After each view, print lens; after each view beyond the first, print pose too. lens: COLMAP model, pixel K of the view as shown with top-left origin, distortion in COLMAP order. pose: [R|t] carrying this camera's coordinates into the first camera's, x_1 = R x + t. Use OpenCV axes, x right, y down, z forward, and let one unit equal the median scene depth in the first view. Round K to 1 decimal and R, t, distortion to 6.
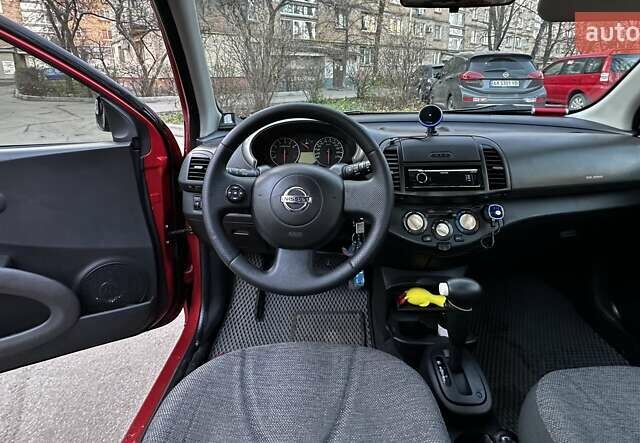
lens RADIAL K [[336.6, 0, 321.3], [0, 336.6, 144.0], [0, 0, 1]] dist [-0.010877, 0.003873]
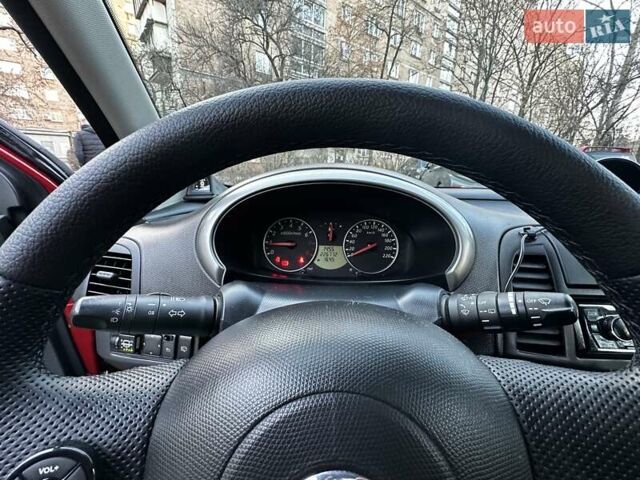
lens RADIAL K [[273.2, 0, 316.9], [0, 273.2, 239.3], [0, 0, 1]] dist [-0.000799, -0.000698]
pose [[0.999215, 0.035880, -0.016815, -0.057382], [-0.034739, 0.997355, 0.063852, -0.013112], [0.019061, -0.063218, 0.997818, 0.554842]]
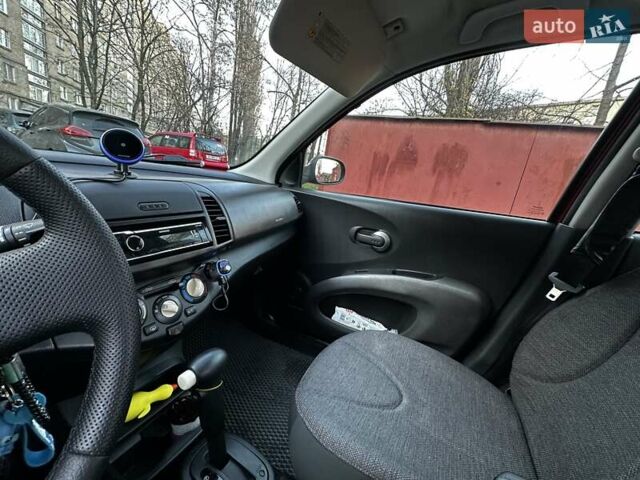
lens RADIAL K [[273.2, 0, 320.2], [0, 273.2, 238.2], [0, 0, 1]] dist [-0.000799, -0.000698]
pose [[0.415580, -0.146830, 0.897627, -0.012513], [0.032773, 0.988661, 0.146548, 0.022729], [-0.908966, -0.031484, 0.415679, 0.389075]]
